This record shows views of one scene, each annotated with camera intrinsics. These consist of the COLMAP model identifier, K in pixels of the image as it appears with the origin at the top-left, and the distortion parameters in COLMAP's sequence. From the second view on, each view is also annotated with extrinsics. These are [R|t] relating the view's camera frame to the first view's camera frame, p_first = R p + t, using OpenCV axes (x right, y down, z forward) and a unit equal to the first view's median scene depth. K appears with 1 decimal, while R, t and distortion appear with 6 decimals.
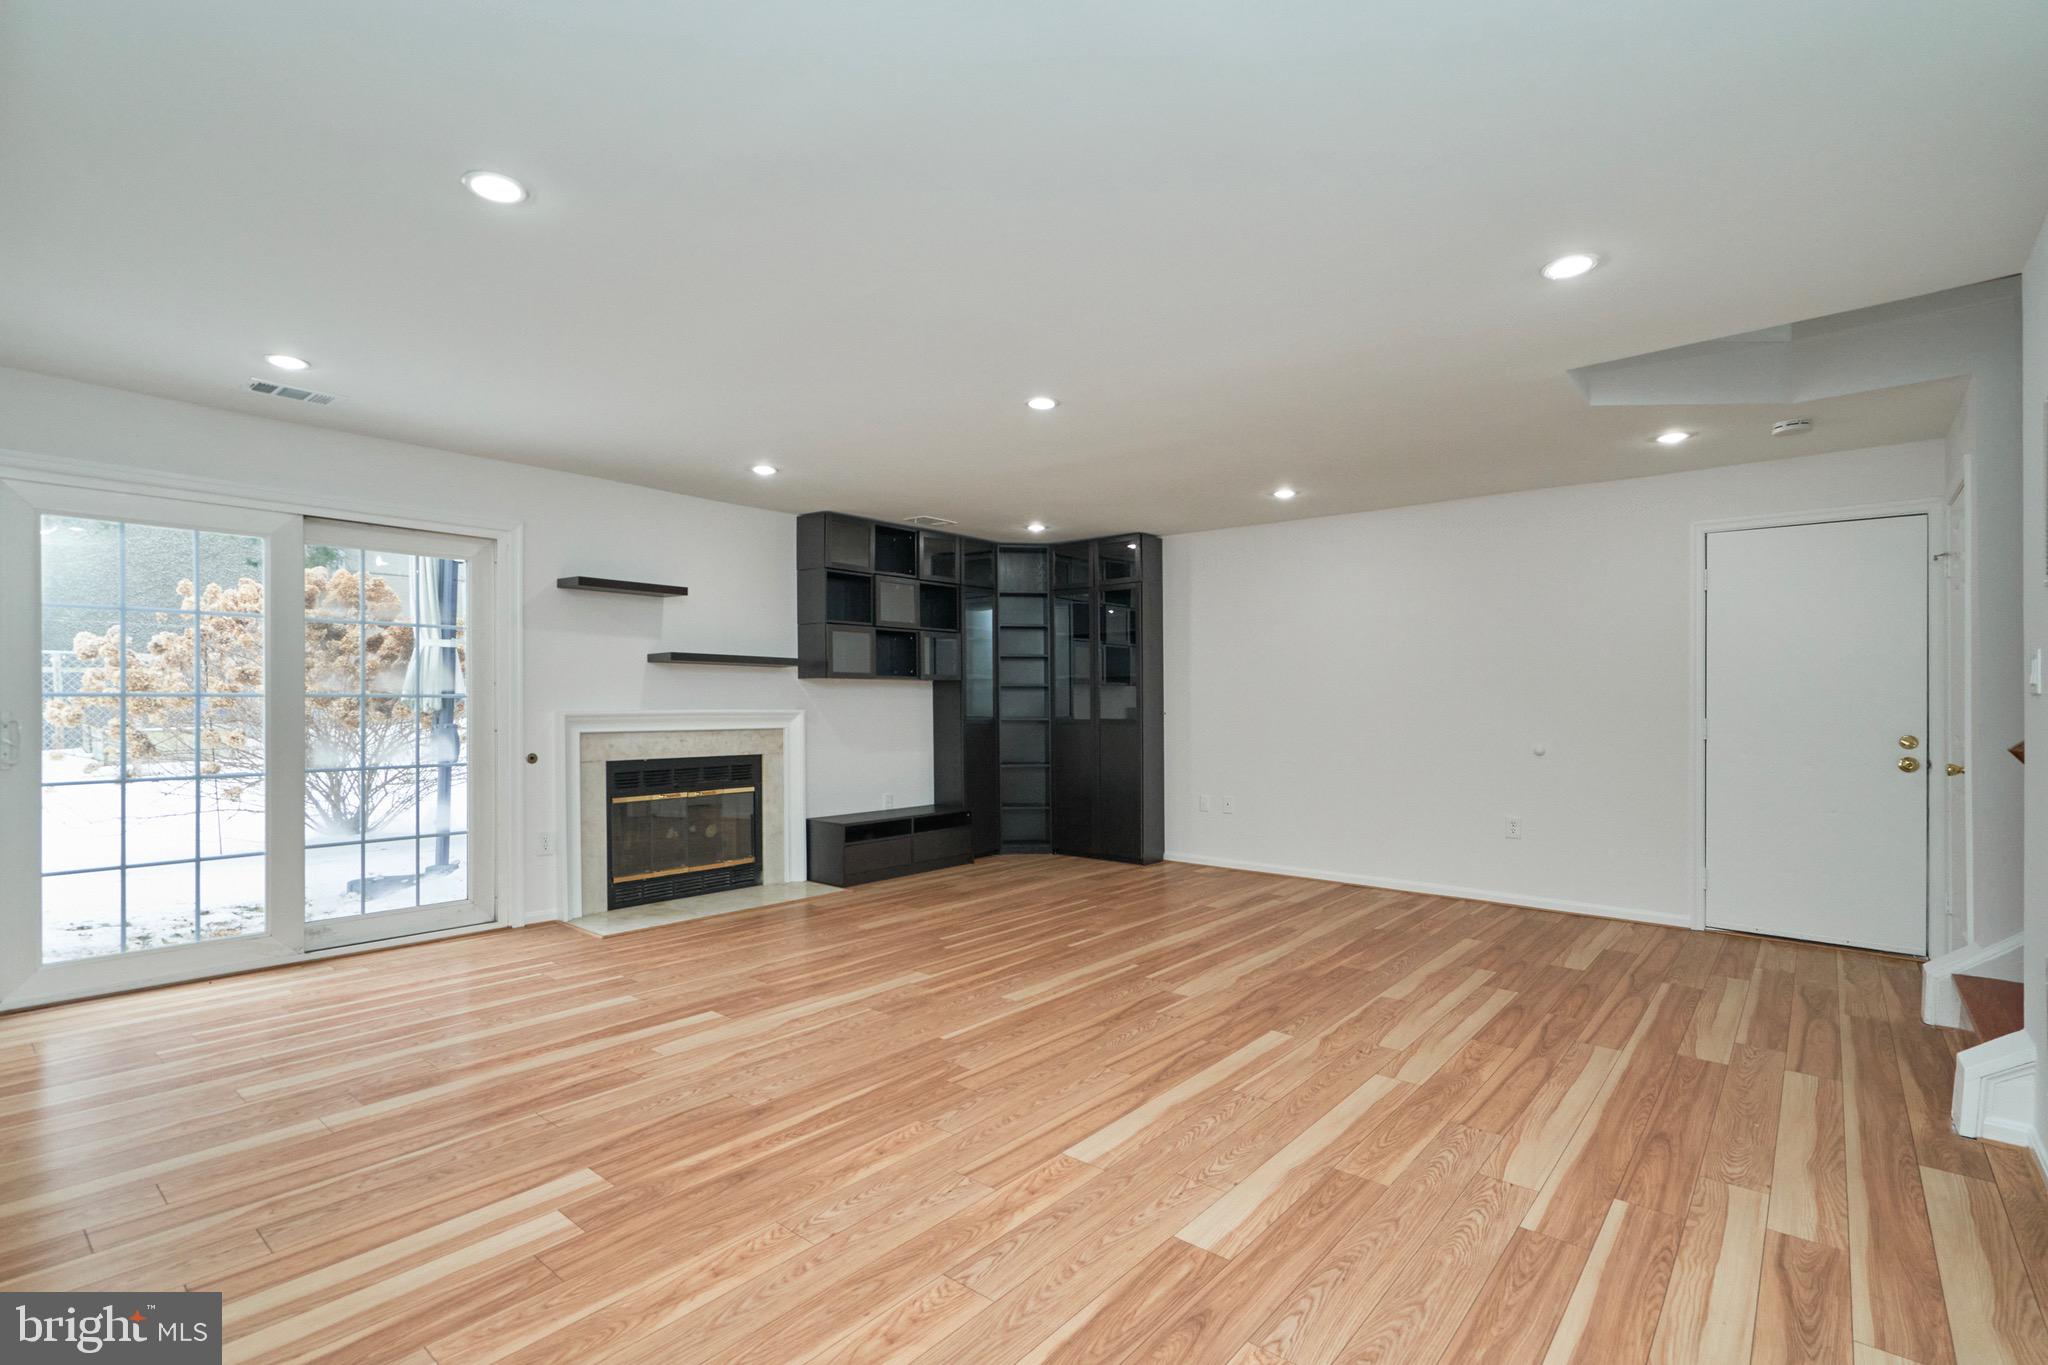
lens RADIAL K [[957.2, 0, 1008.4], [0, 957.2, 695.5], [0, 0, 1]] dist [0.001999, 0.000660]
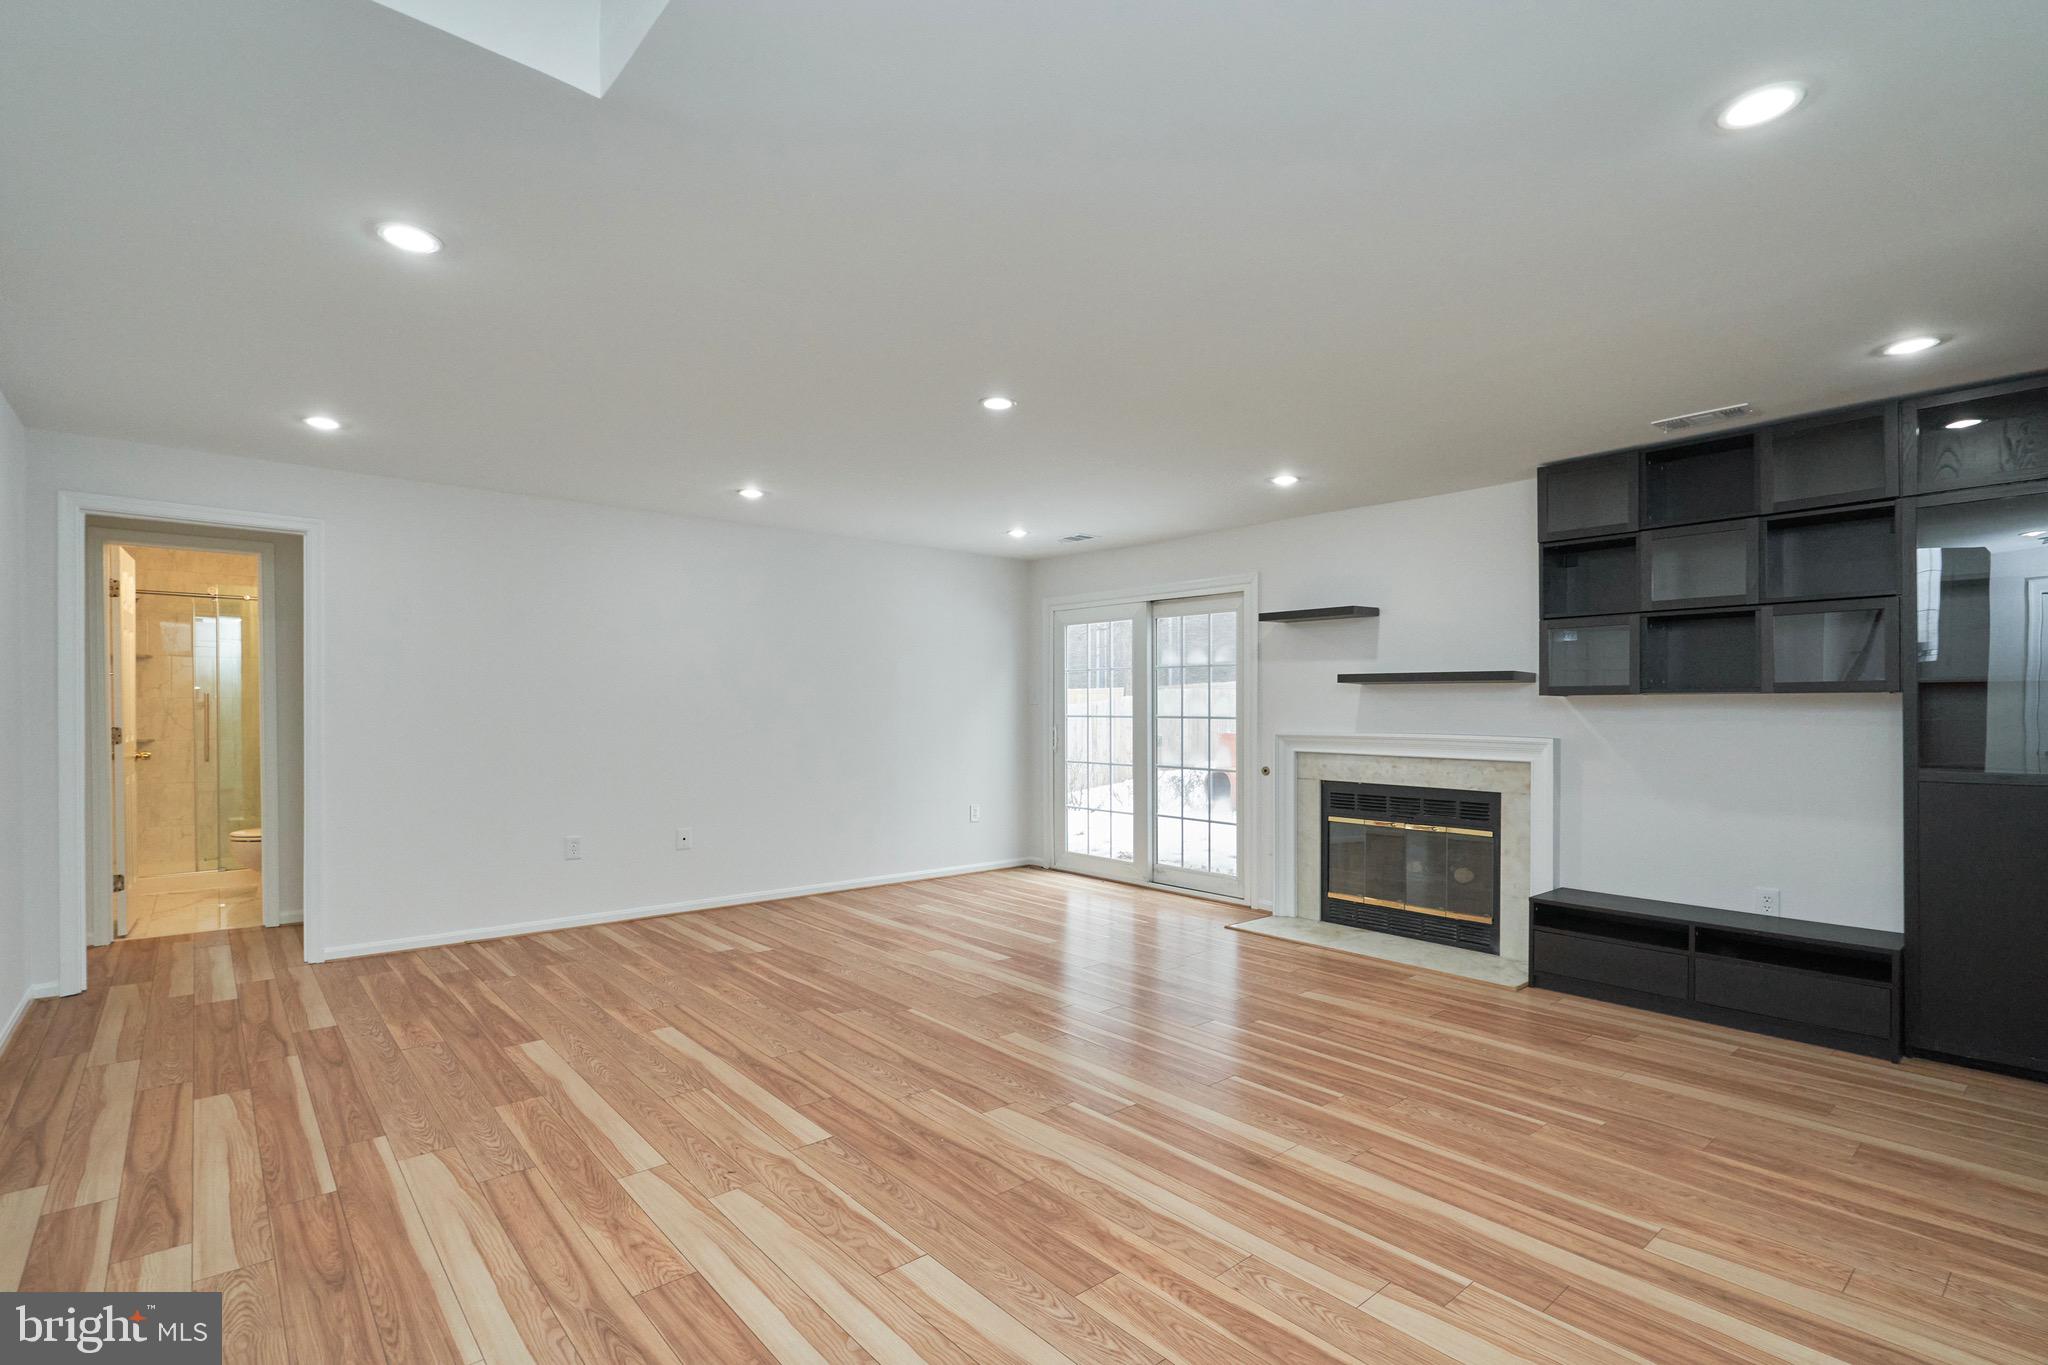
lens RADIAL K [[957.2, 0, 1016.7], [0, 957.2, 691.9], [0, 0, 1]] dist [0.001999, 0.000660]
pose [[-0.154596, -0.024110, -0.987684, 0.958870], [-0.000394, 0.999704, -0.024342, -0.004917], [0.987978, -0.003374, -0.154560, 1.158631]]
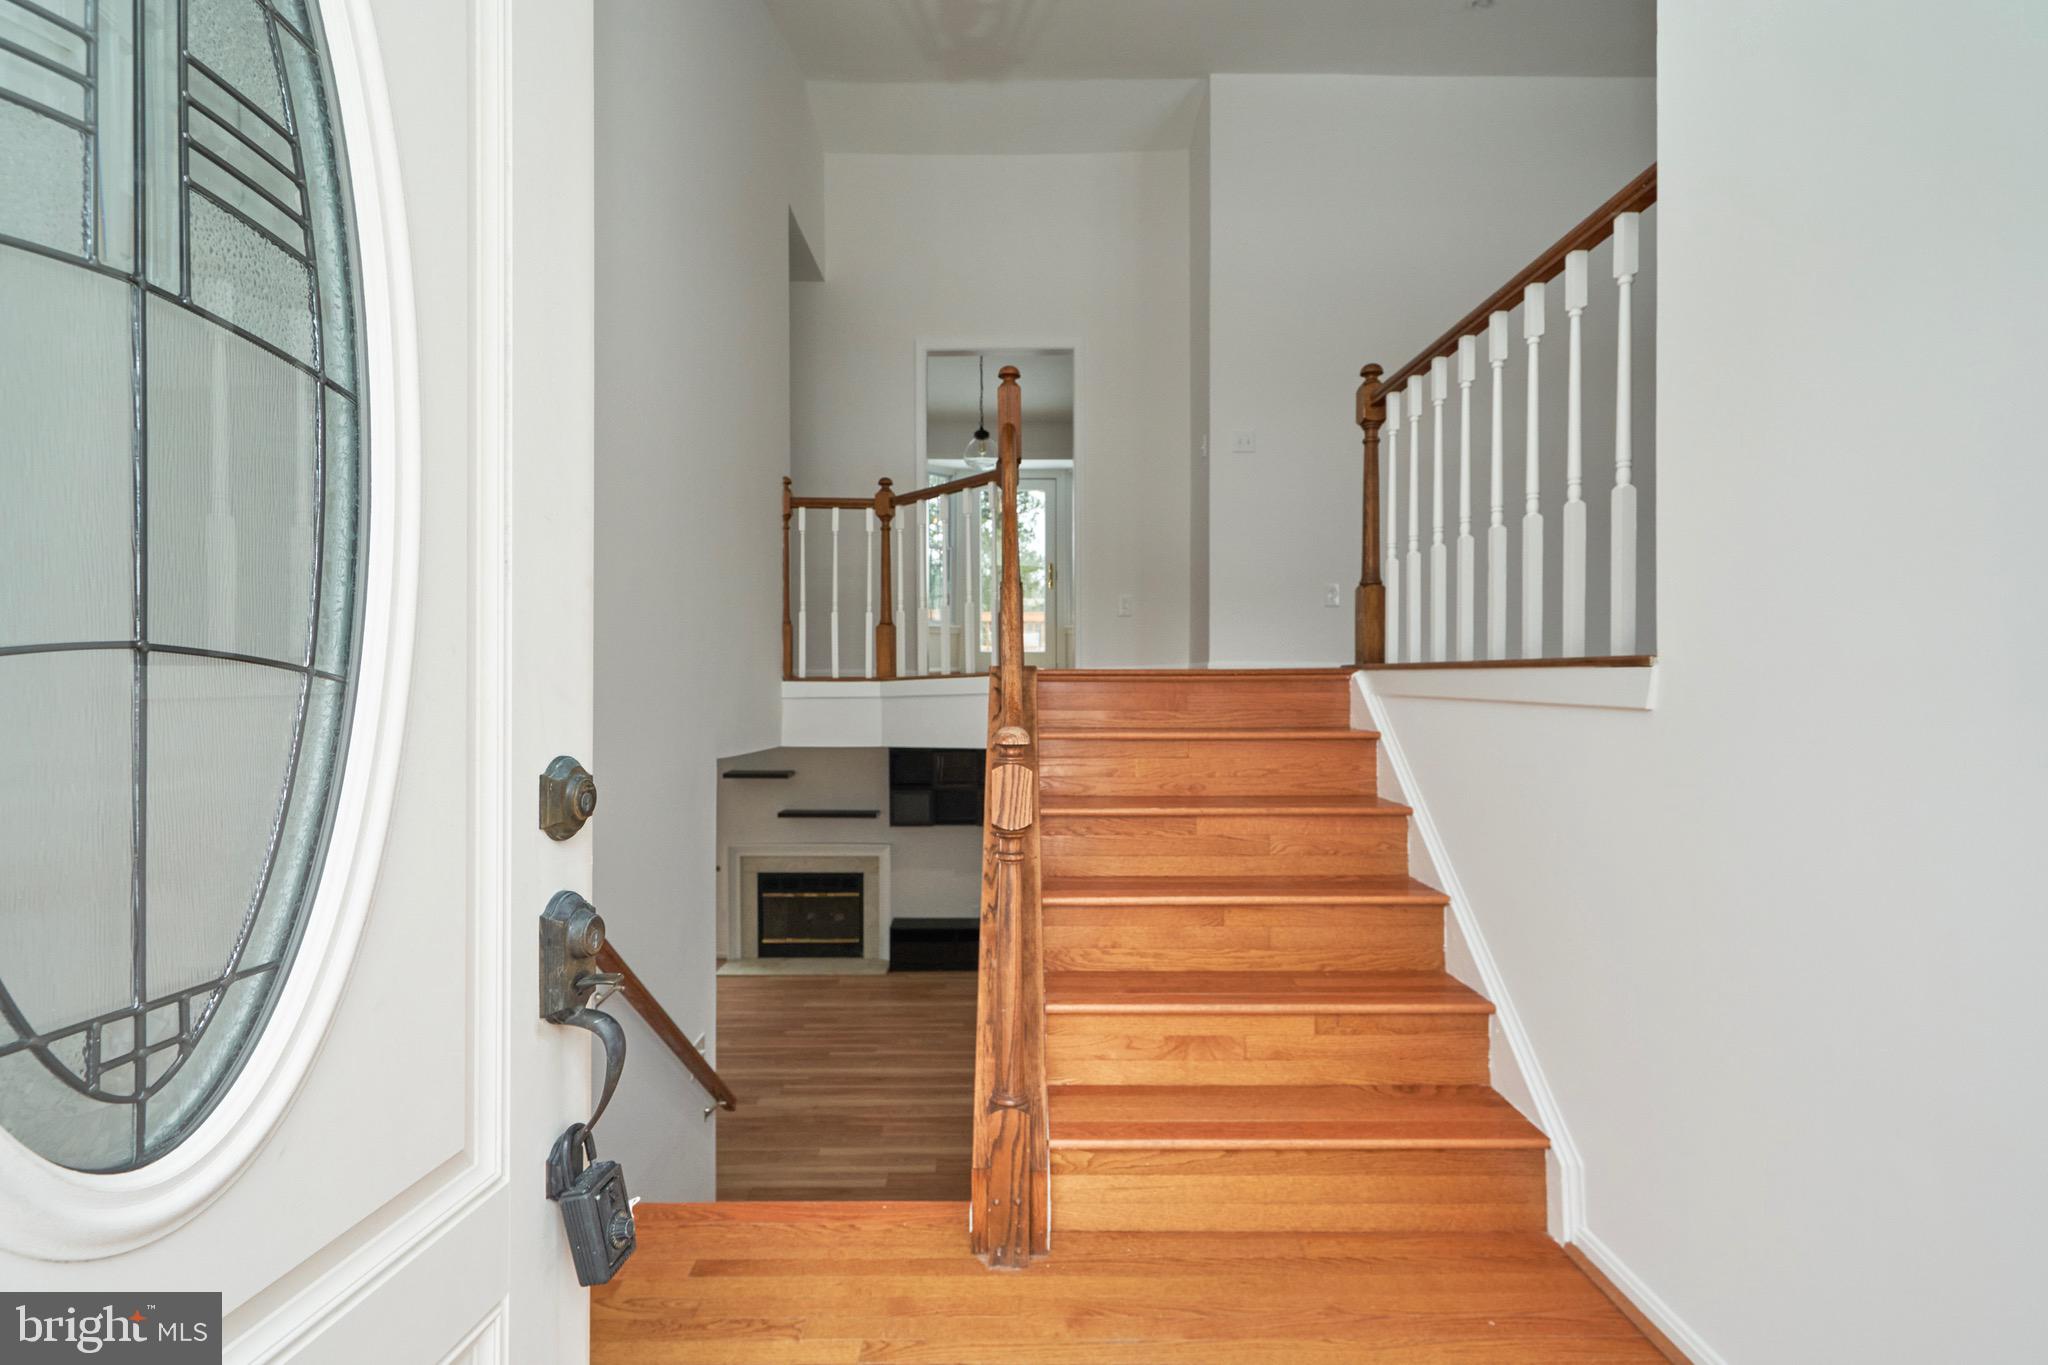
lens RADIAL K [[957.2, 0, 1020.5], [0, 957.2, 681.9], [0, 0, 1]] dist [0.001999, 0.000660]
pose [[0.664686, 0.000875, -0.747122, 1.687021], [0.002358, 0.999992, 0.003269, -0.397658], [0.747119, -0.003934, 0.664679, 0.272340]]
